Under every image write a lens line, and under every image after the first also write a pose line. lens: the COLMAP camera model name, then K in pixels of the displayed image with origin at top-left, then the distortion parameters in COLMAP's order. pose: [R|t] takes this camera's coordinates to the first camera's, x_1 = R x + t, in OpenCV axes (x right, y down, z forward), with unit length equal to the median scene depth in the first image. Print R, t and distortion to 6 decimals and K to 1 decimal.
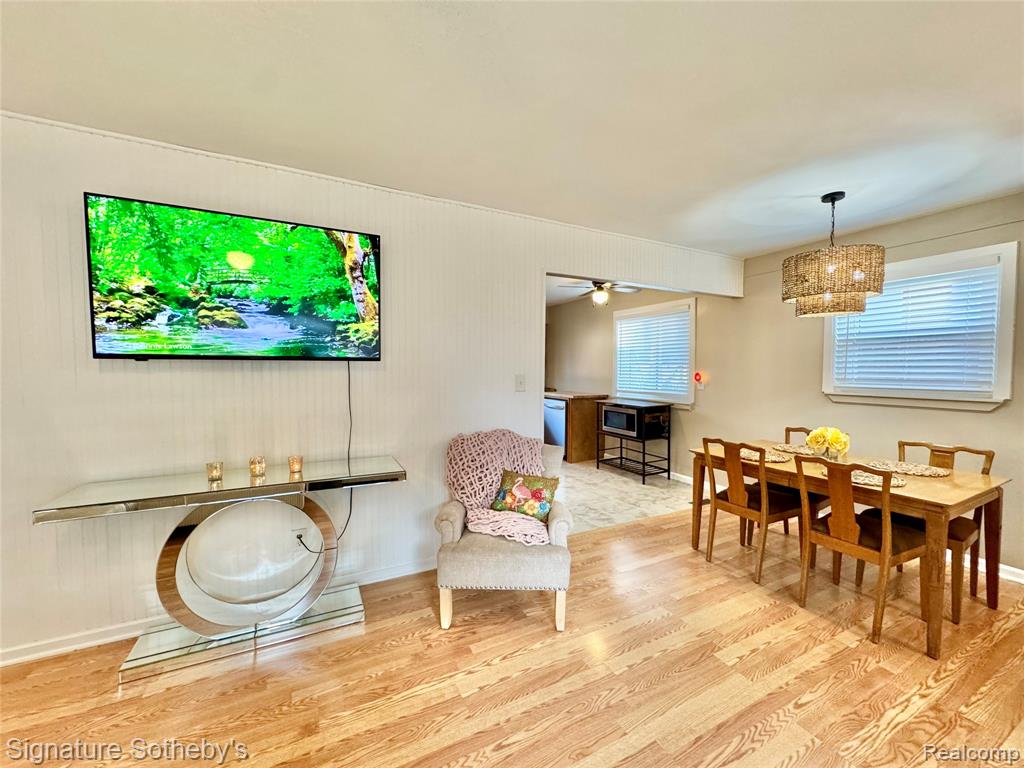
lens RADIAL K [[410.6, 0, 511.9], [0, 410.6, 385.7], [0, 0, 1]] dist [-0.004598, 0.001101]
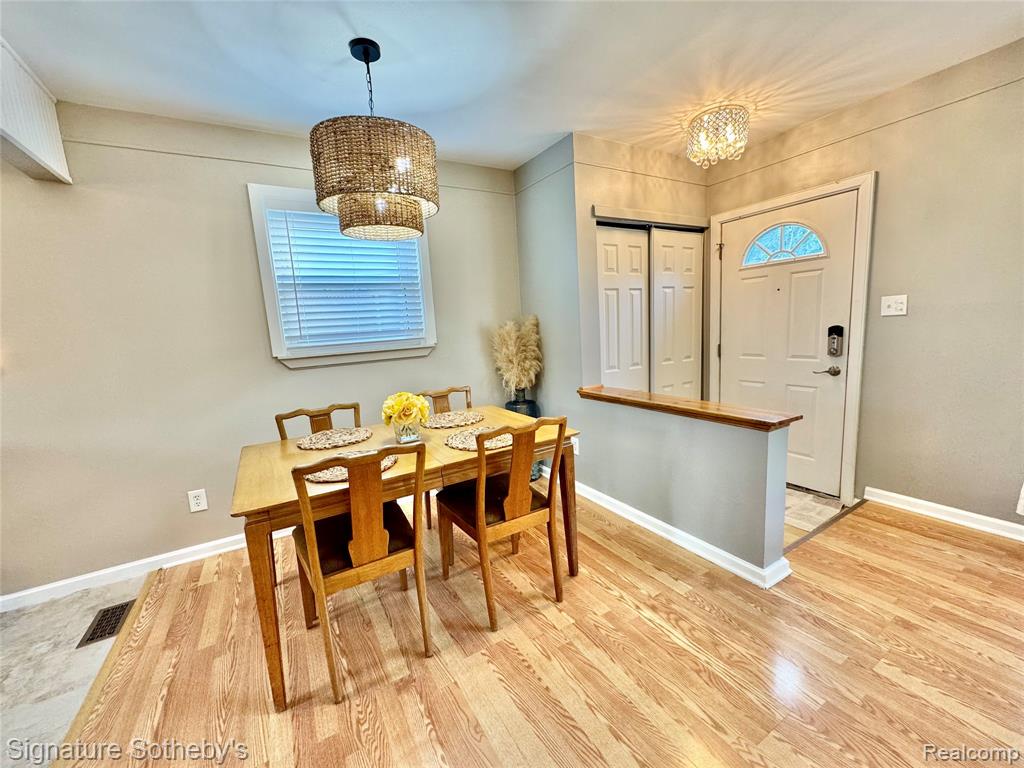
lens RADIAL K [[410.6, 0, 513.3], [0, 410.6, 384.5], [0, 0, 1]] dist [-0.004598, 0.001101]
pose [[-0.058367, -0.145553, 0.987627, 0.038436], [0.102722, 0.983187, 0.150969, -0.004327], [-0.992996, 0.110263, -0.042434, 0.918319]]
